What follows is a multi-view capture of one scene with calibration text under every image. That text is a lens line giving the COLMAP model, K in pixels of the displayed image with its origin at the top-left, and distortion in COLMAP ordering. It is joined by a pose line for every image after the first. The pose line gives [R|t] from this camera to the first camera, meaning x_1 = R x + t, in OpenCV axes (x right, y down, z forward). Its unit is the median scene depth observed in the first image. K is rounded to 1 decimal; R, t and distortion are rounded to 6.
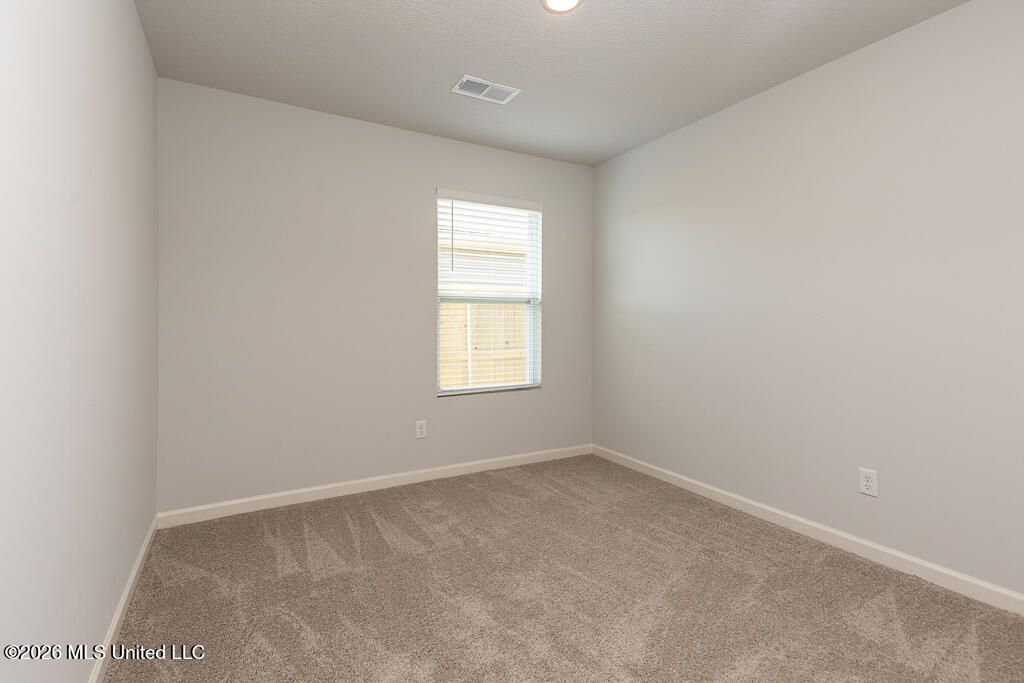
lens RADIAL K [[491.9, 0, 547.6], [0, 491.9, 315.8], [0, 0, 1]] dist [0.046370, -0.012657]
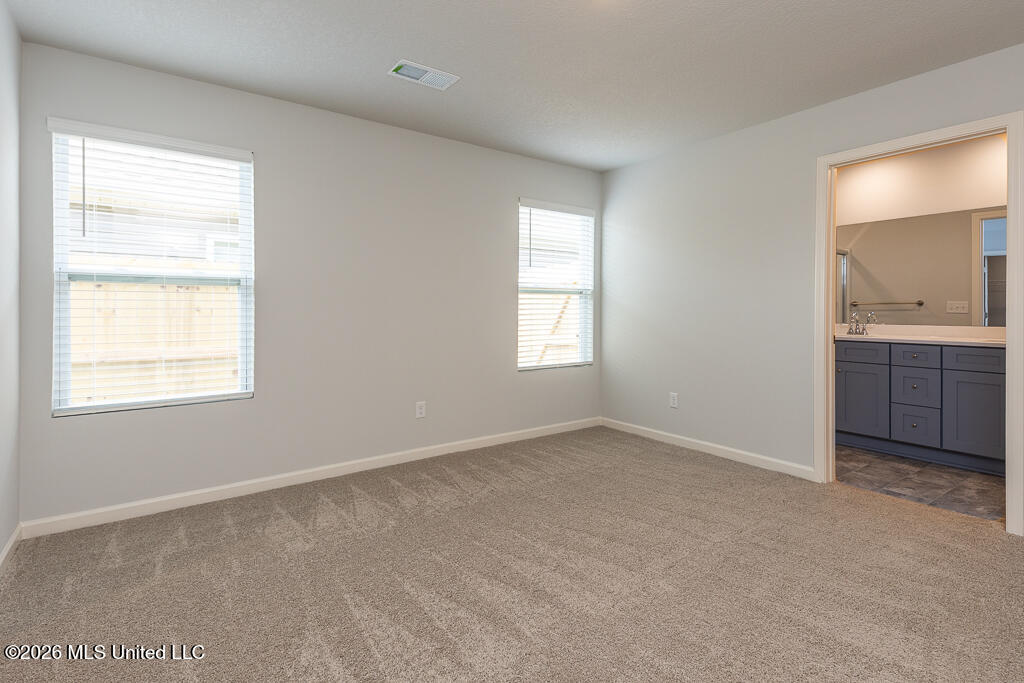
lens RADIAL K [[491.9, 0, 522.1], [0, 491.9, 306.3], [0, 0, 1]] dist [0.046370, -0.012657]
pose [[0.996281, -0.001156, 0.086159, -0.307703], [0.000554, 0.999975, 0.007014, -0.003654], [-0.086165, -0.006940, 0.996257, -0.183609]]
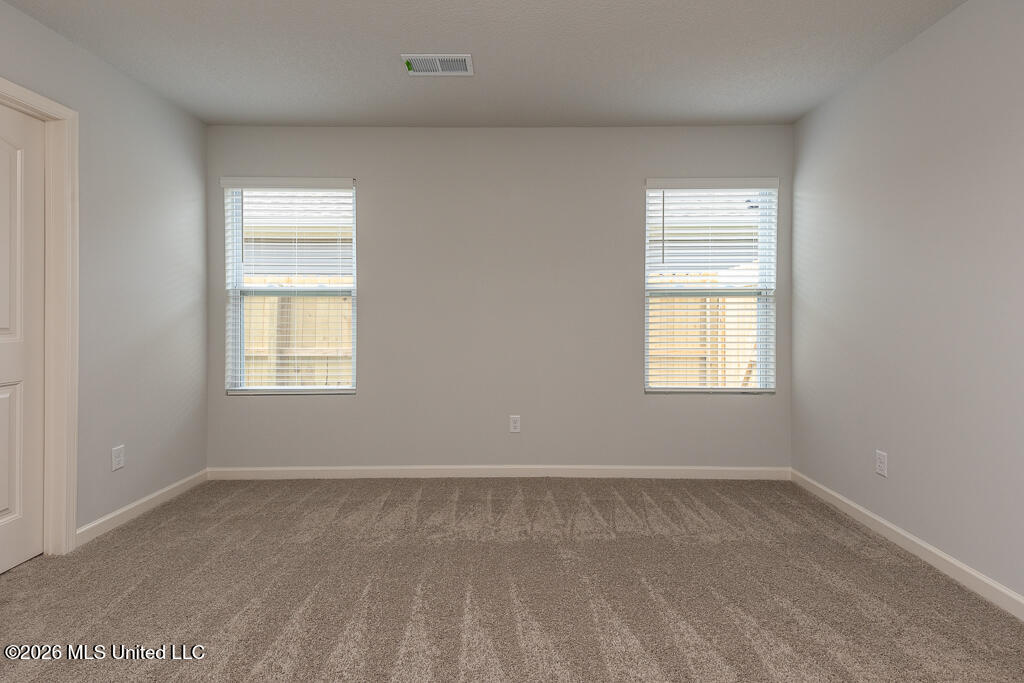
lens RADIAL K [[491.9, 0, 565.8], [0, 491.9, 314.0], [0, 0, 1]] dist [0.046370, -0.012657]
pose [[0.854223, -0.005363, -0.519878, 0.138116], [0.008655, 0.999955, 0.003906, 0.001486], [0.519834, -0.007836, 0.854231, 0.081584]]
